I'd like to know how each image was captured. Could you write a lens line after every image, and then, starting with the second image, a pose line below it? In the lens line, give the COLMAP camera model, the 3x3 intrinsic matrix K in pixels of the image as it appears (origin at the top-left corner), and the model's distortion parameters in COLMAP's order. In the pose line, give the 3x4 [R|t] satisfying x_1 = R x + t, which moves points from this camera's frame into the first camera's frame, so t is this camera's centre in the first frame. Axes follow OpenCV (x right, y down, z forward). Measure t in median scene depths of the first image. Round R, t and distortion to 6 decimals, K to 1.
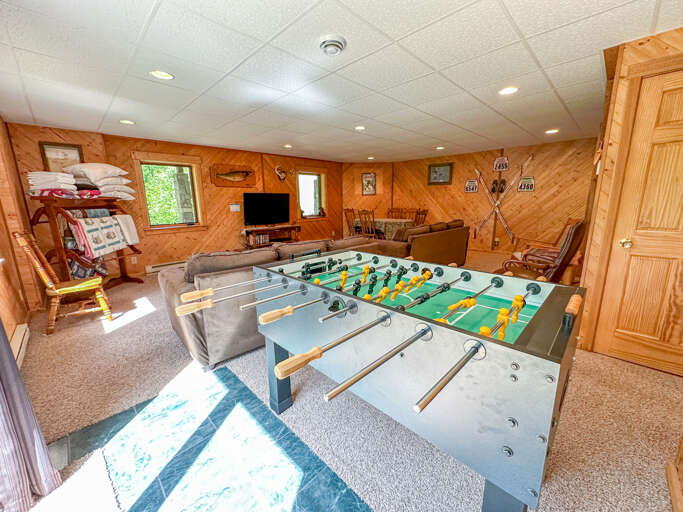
lens RADIAL K [[274.6, 0, 341.5], [0, 274.6, 256.0], [0, 0, 1]] dist [-0.000073, 0.000179]
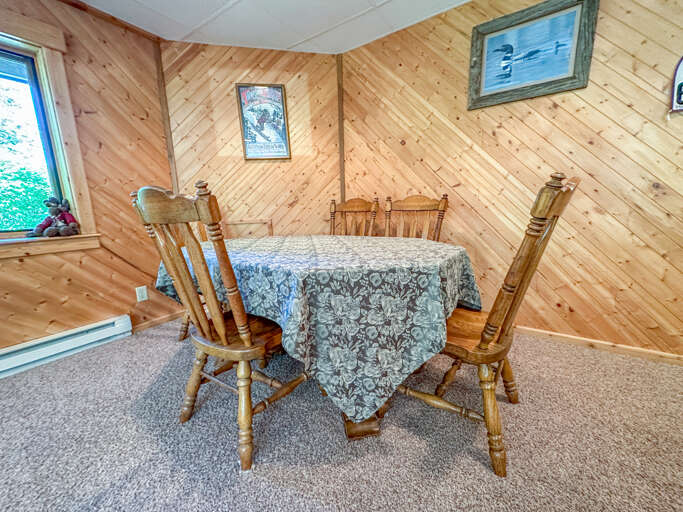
lens RADIAL K [[274.6, 0, 341.5], [0, 274.6, 256.0], [0, 0, 1]] dist [-0.000073, 0.000179]
pose [[0.982229, -0.045013, 0.182209, 0.135611], [0.051511, 0.998188, -0.031090, -0.113325], [-0.180480, 0.039923, 0.982768, 0.774656]]
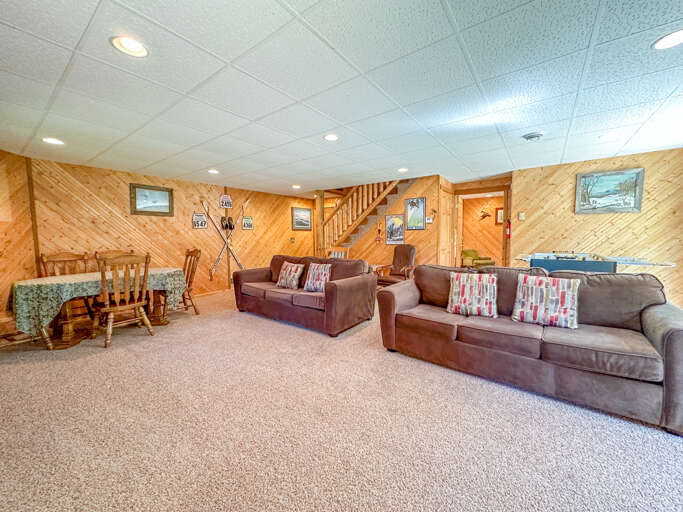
lens RADIAL K [[274.6, 0, 341.5], [0, 274.6, 256.0], [0, 0, 1]] dist [-0.000073, 0.000179]
pose [[-0.142993, -0.060024, 0.987902, -0.394172], [0.207107, 0.974246, 0.089171, -0.121970], [-0.967812, 0.217352, -0.126879, 0.643067]]
